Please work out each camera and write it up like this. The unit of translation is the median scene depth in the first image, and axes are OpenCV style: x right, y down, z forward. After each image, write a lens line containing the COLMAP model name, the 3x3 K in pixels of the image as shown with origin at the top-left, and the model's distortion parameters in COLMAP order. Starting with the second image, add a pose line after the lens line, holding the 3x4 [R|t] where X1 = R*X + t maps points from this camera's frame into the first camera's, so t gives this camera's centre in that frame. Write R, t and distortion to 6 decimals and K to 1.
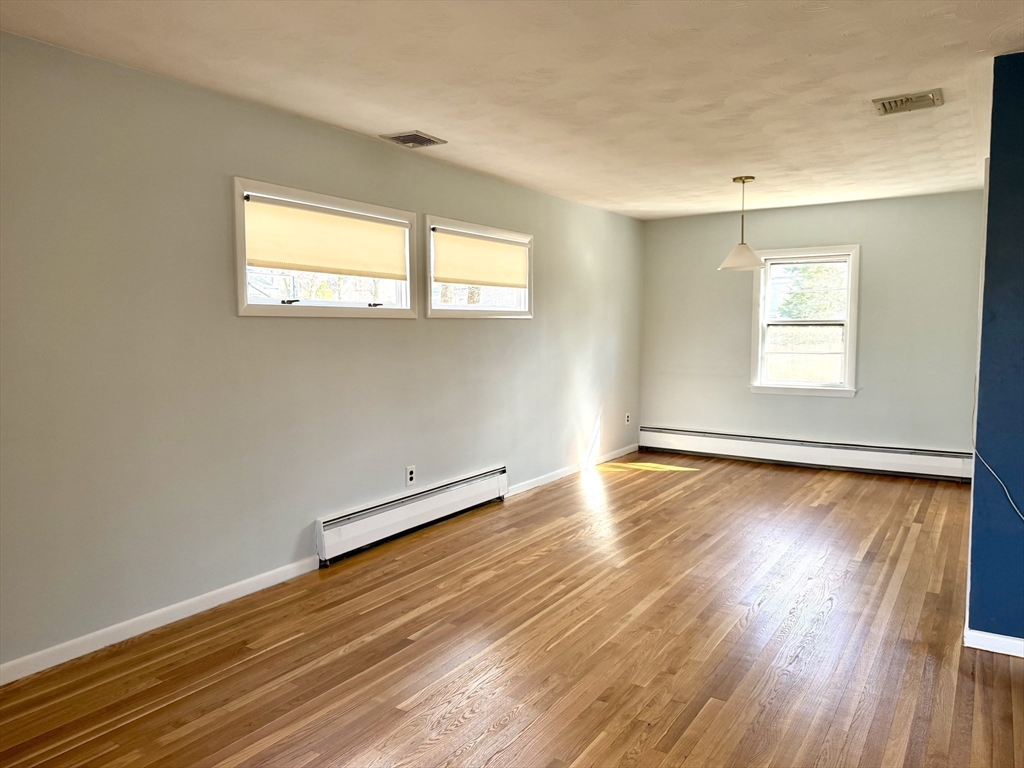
lens RADIAL K [[719.5, 0, 515.1], [0, 719.5, 384.0], [0, 0, 1]] dist [0.050081, -0.005782]
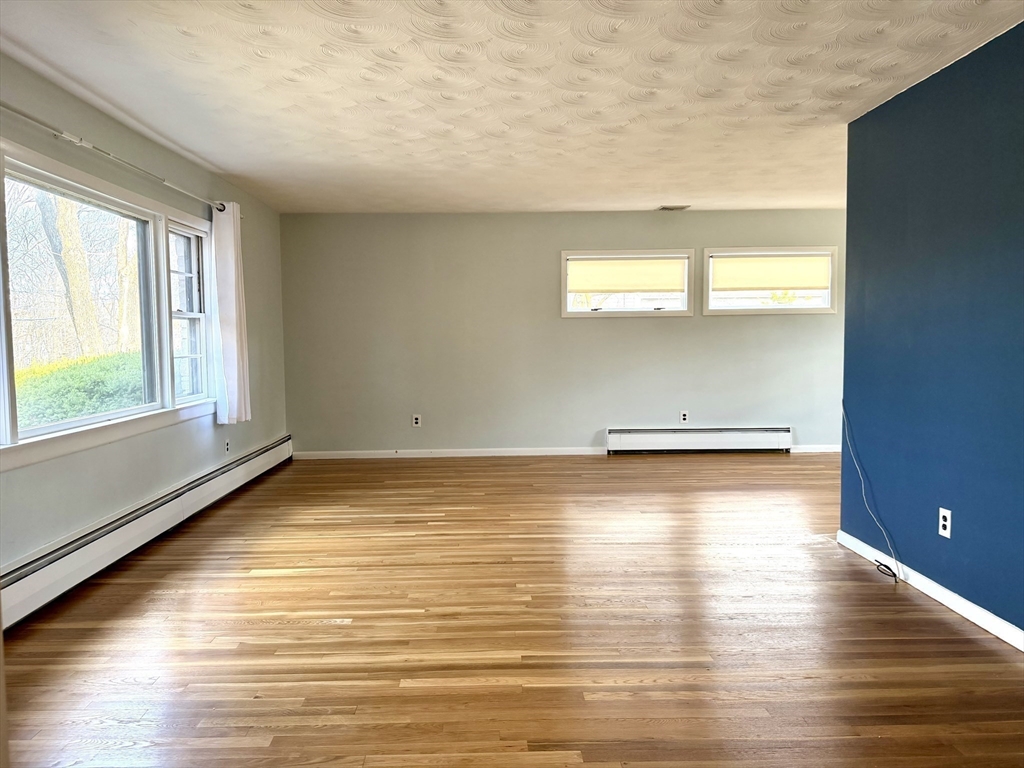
lens RADIAL K [[719.5, 0, 510.9], [0, 719.5, 383.0], [0, 0, 1]] dist [0.050081, -0.005782]
pose [[0.545267, 0.042842, -0.837167, 0.981610], [-0.057401, 0.998257, 0.013700, 0.055361], [0.836295, 0.040584, 0.546776, -0.178382]]
